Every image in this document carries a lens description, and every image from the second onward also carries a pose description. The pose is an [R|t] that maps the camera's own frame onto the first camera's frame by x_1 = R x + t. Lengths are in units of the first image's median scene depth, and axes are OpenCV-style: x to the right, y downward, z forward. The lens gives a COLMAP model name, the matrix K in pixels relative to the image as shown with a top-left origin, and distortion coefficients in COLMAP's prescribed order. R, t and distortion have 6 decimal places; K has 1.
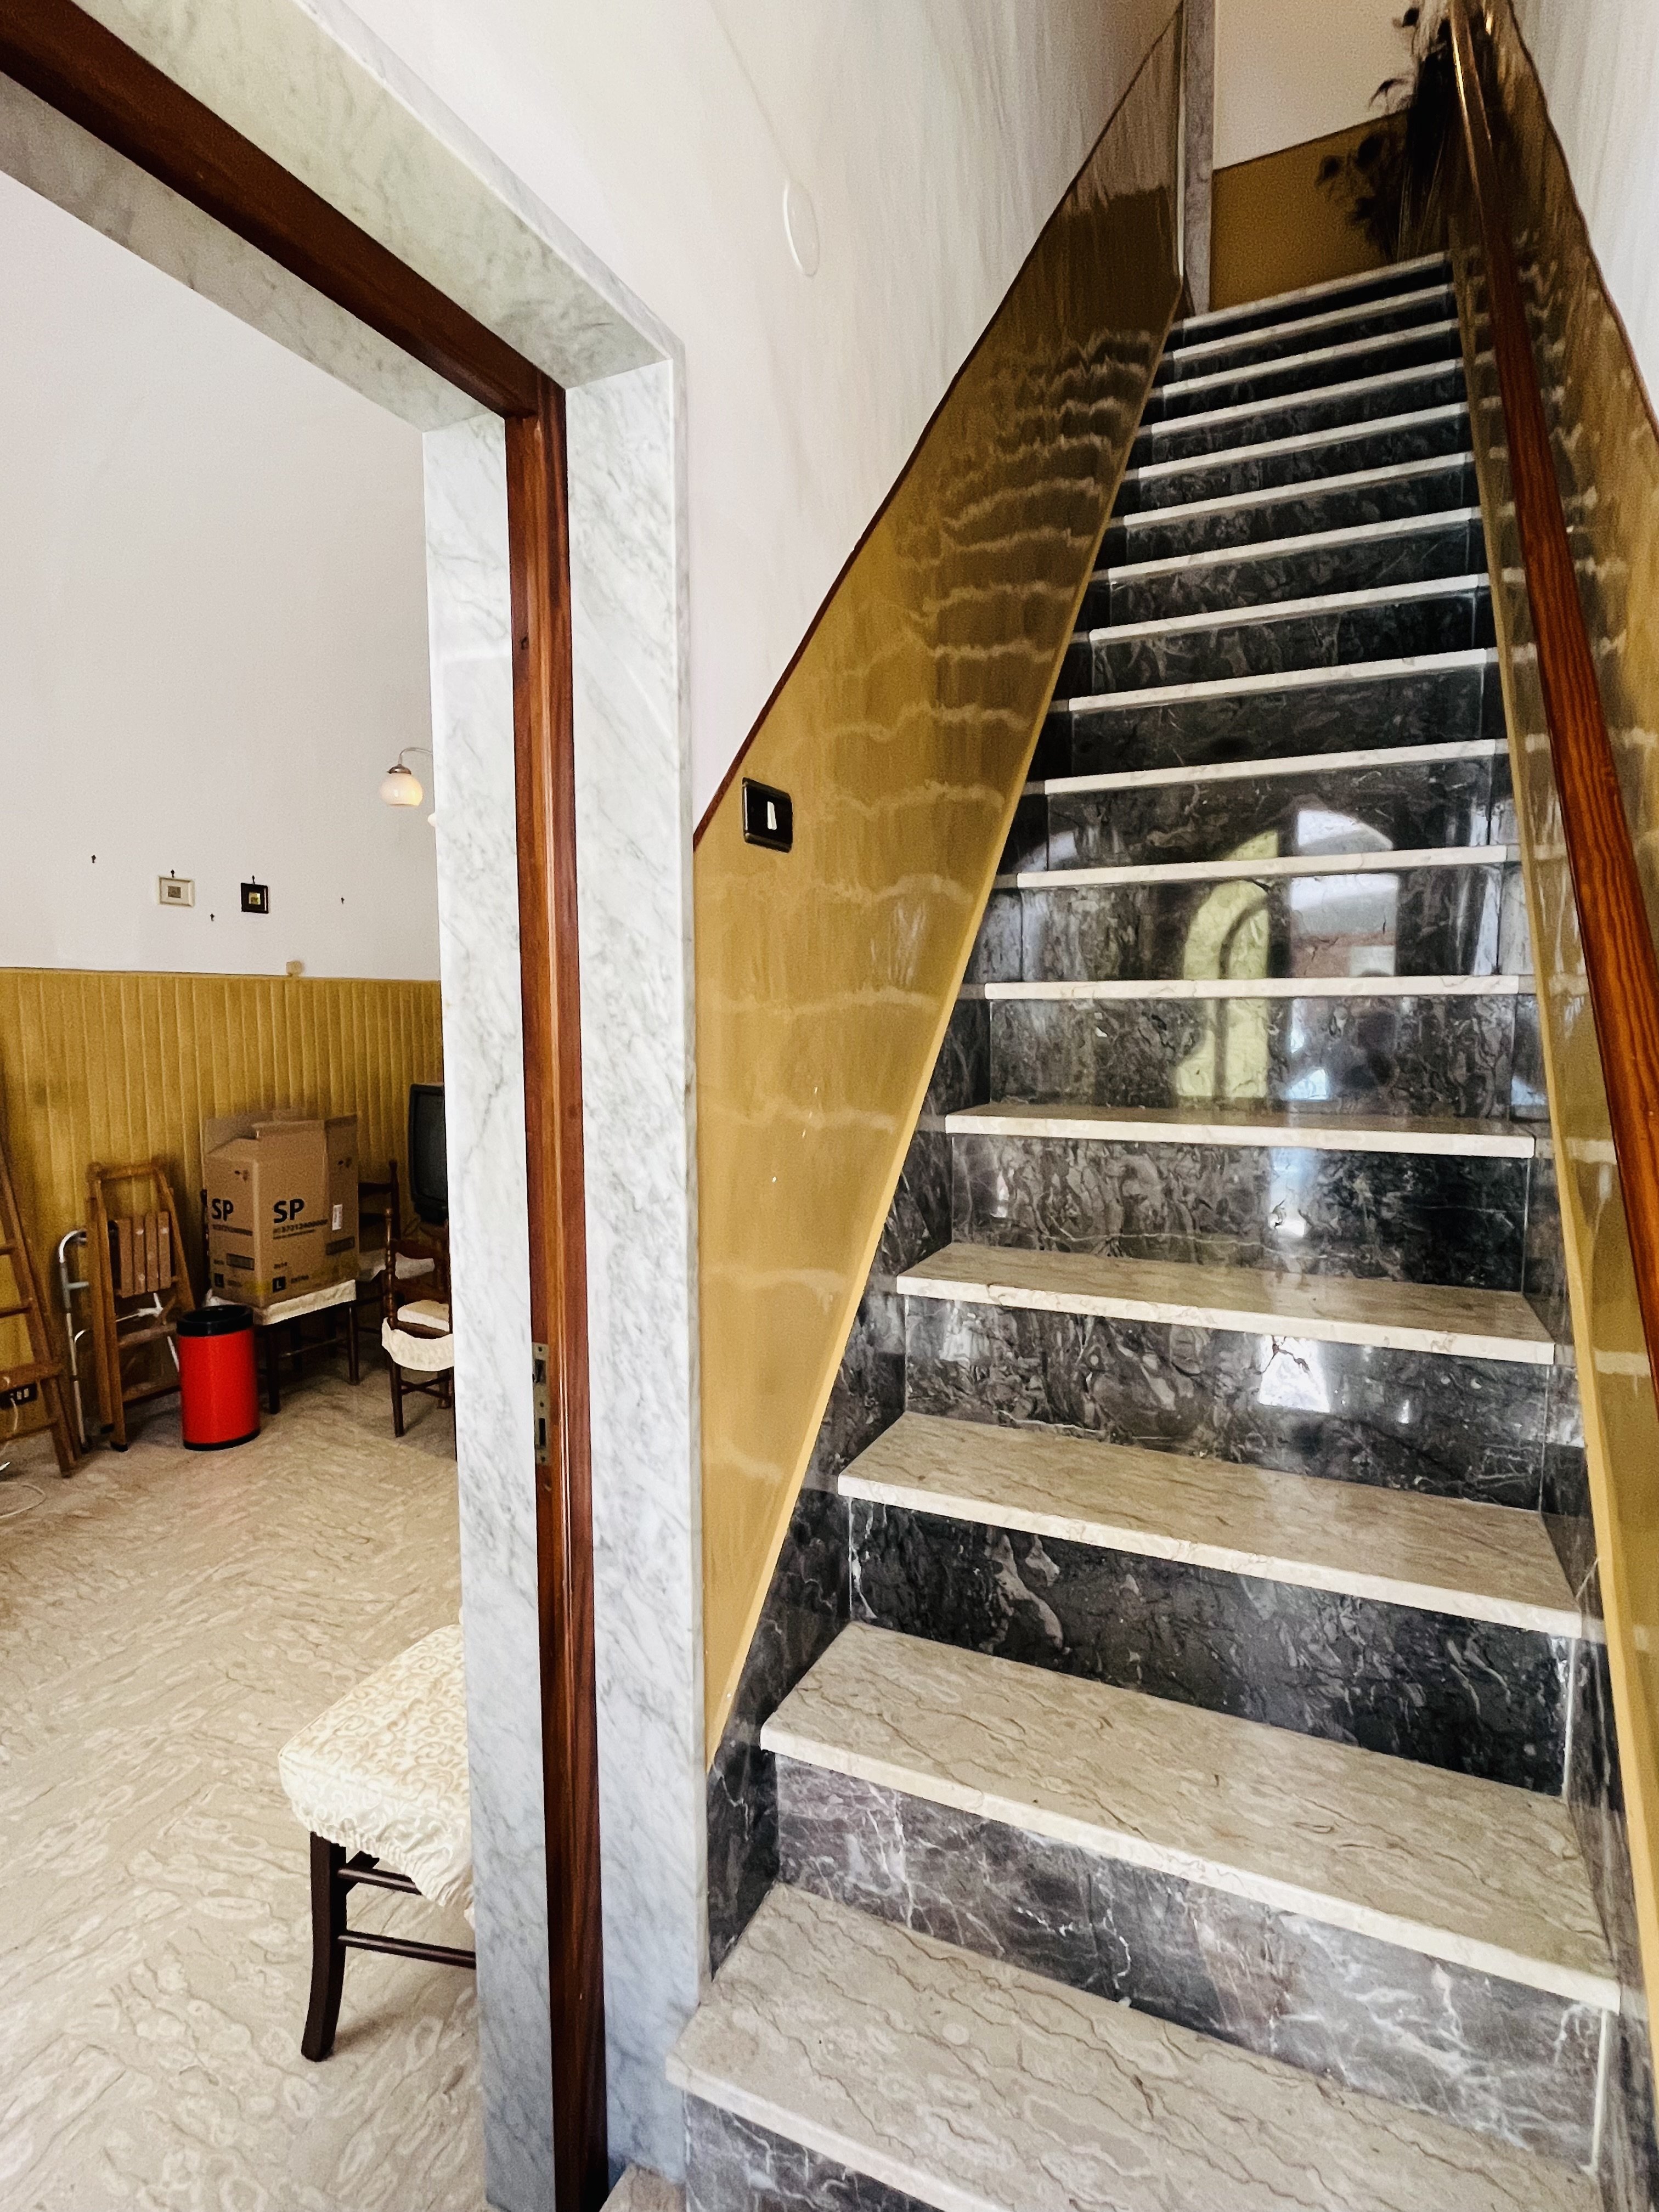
lens RADIAL K [[1109.6, 0, 816.4], [0, 1109.6, 1107.9], [0, 0, 1]] dist [0.000225, 0.000155]
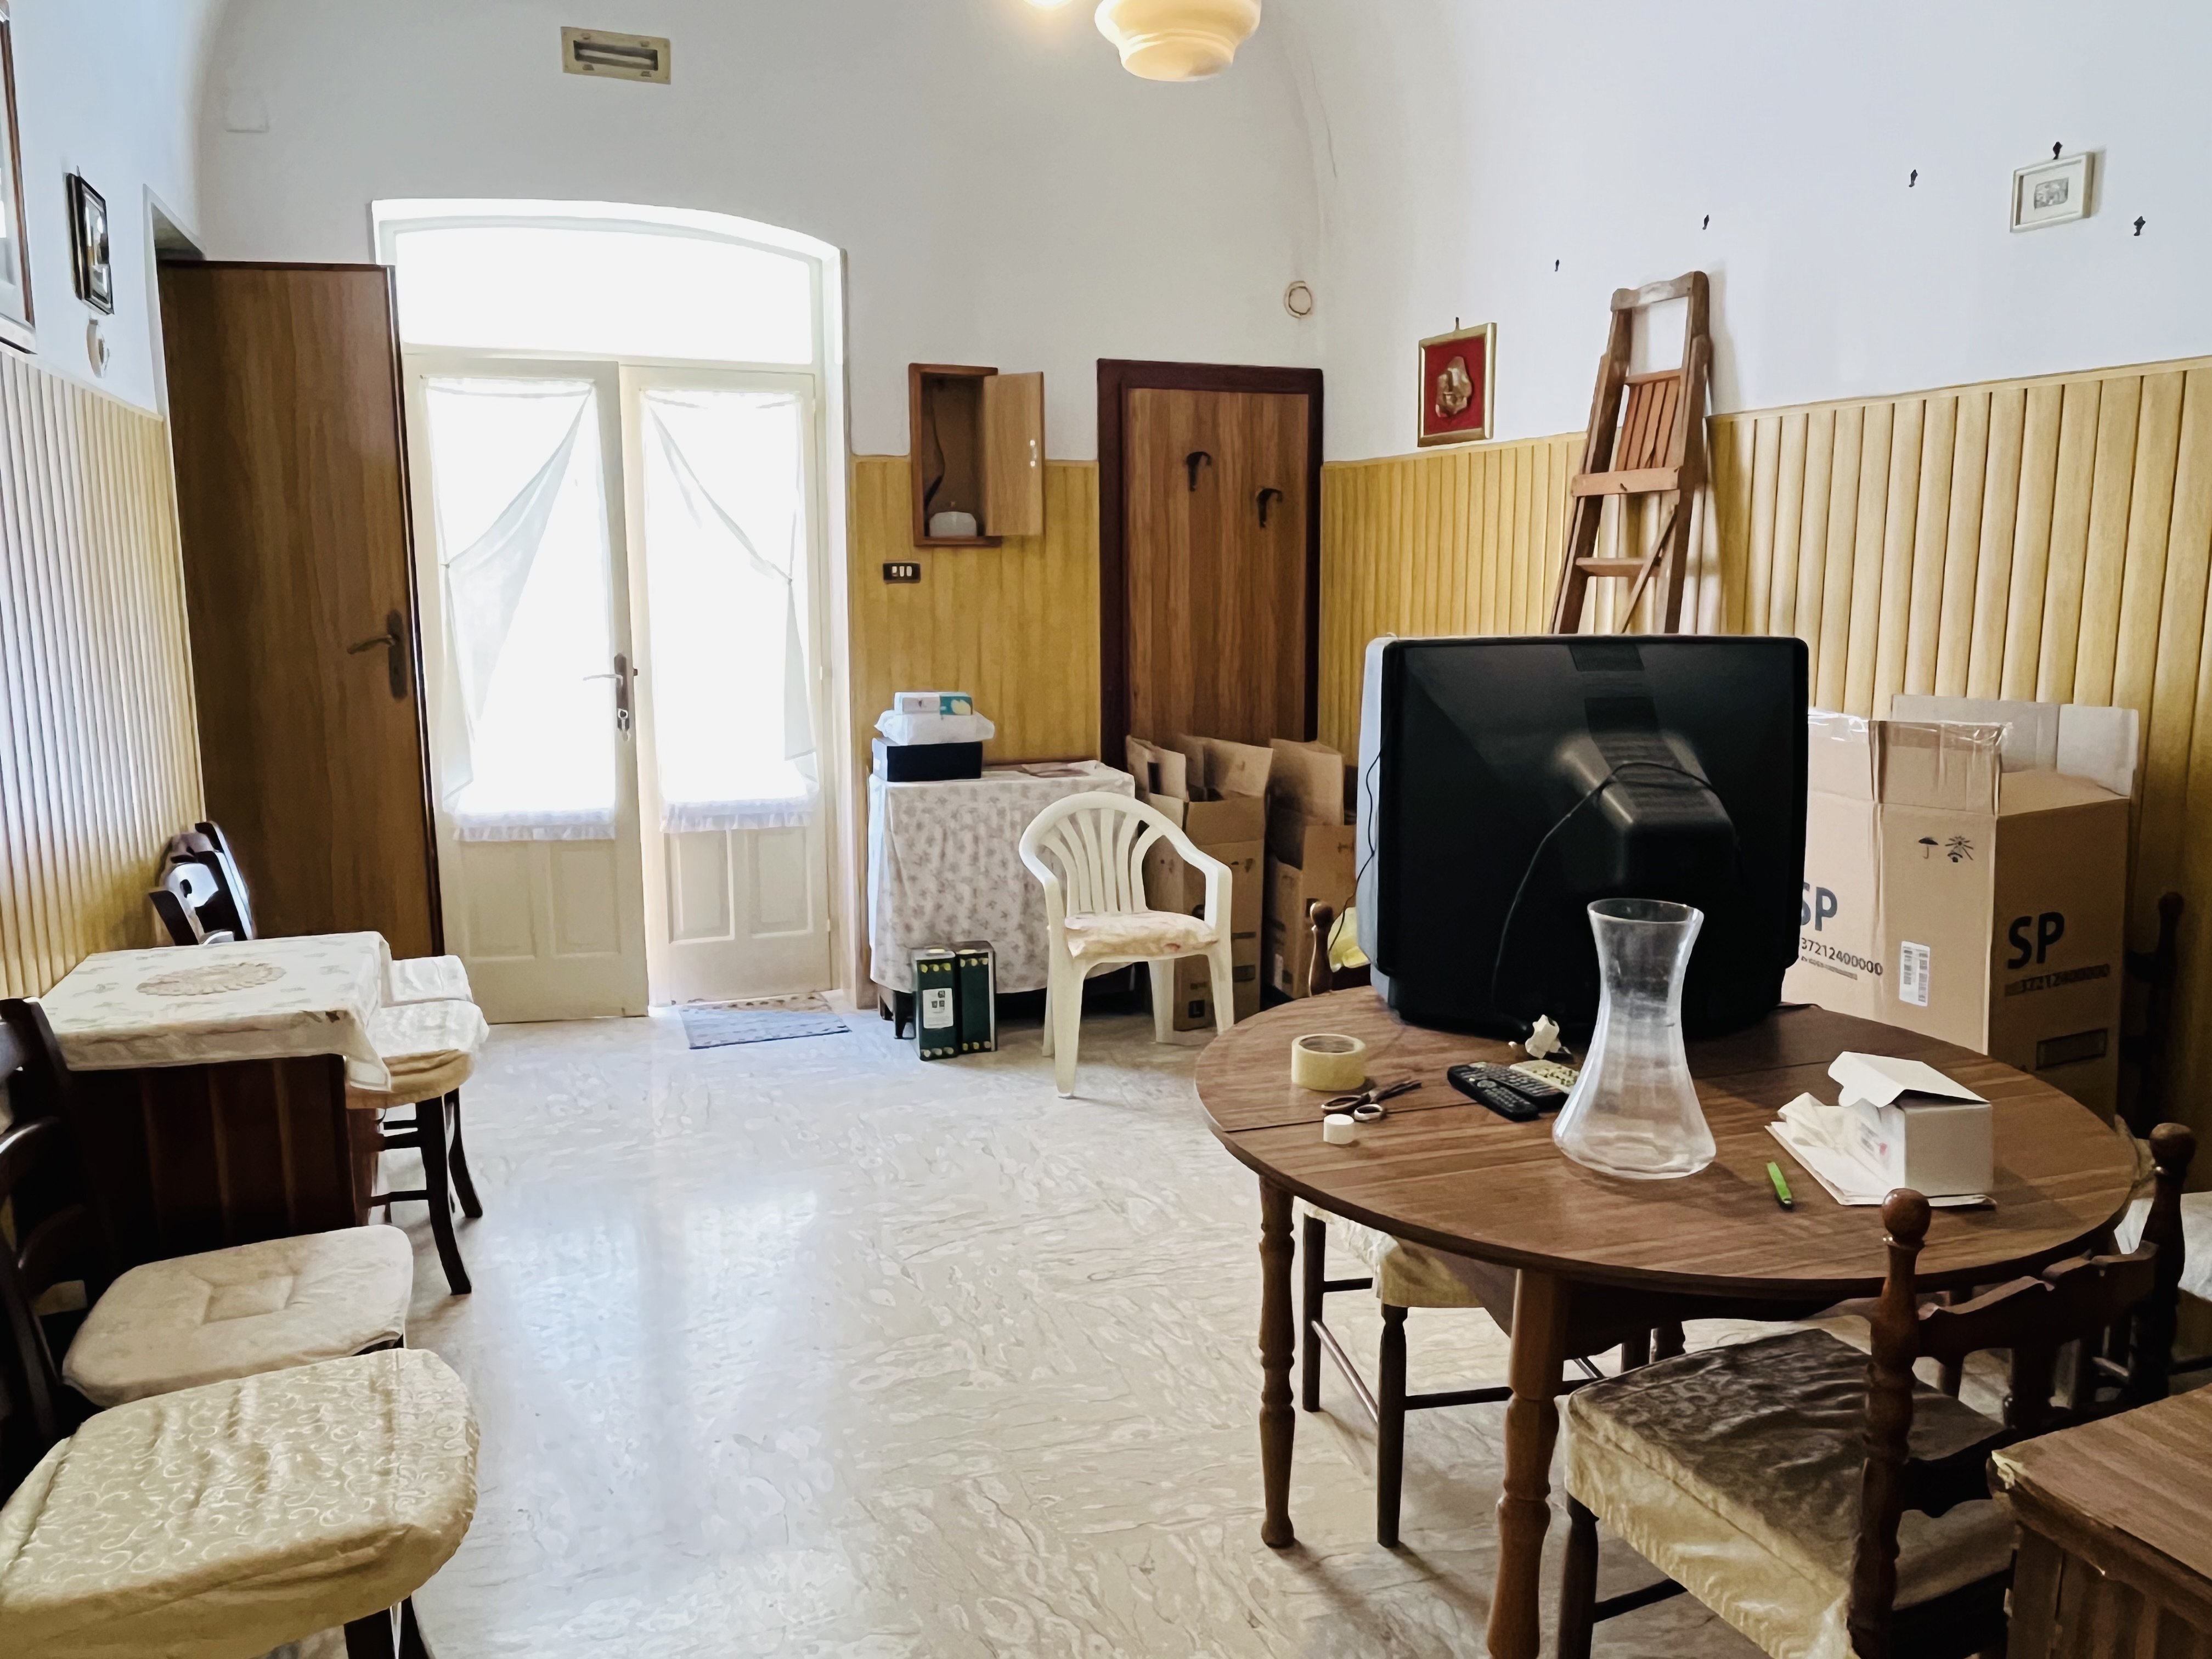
lens RADIAL K [[1545.0, 0, 1101.9], [0, 1545.0, 823.3], [0, 0, 1]] dist [-0.007550, -0.004249]
pose [[-0.693516, 0.120200, -0.710344, 0.166475], [-0.061832, 0.972415, 0.224913, -0.063776], [0.717783, 0.199903, -0.666953, 1.215965]]
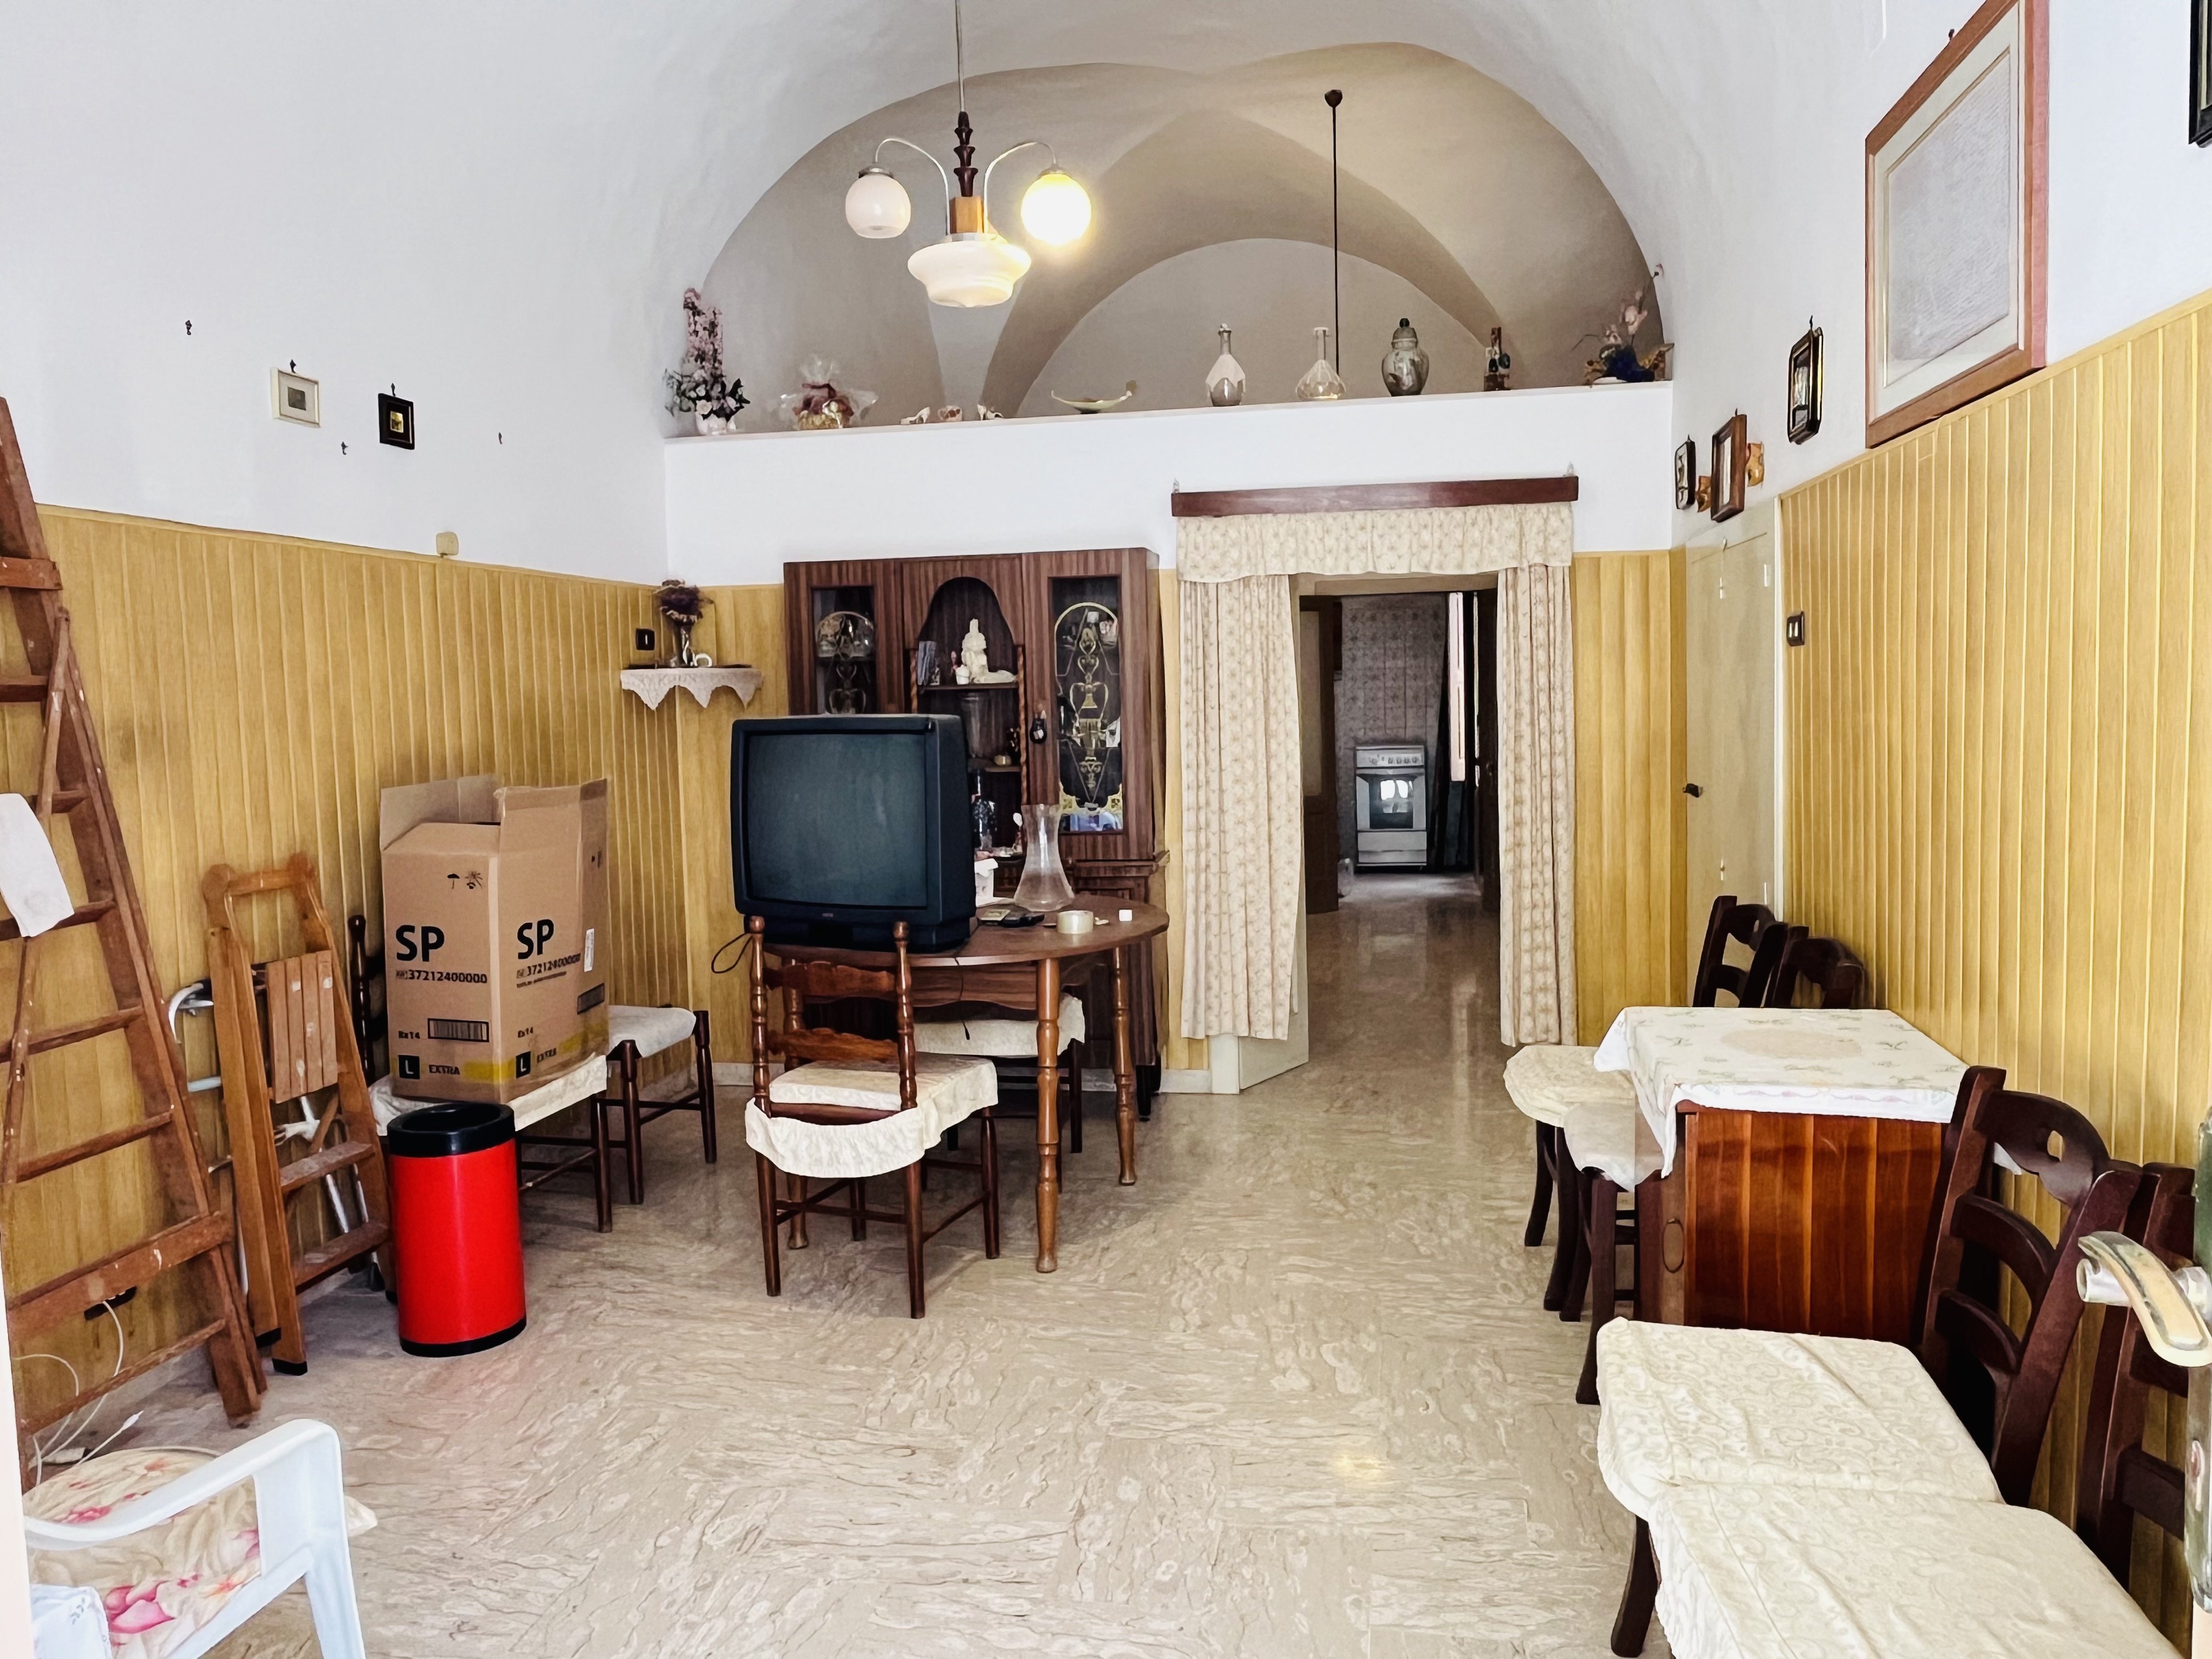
lens RADIAL K [[1545.0, 0, 1113.9], [0, 1545.0, 815.6], [0, 0, 1]] dist [-0.007550, -0.004249]
pose [[0.967426, -0.039177, 0.250104, -0.383957], [0.042149, 0.999090, -0.006537, 0.045742], [-0.249620, 0.016866, 0.968197, 0.126548]]
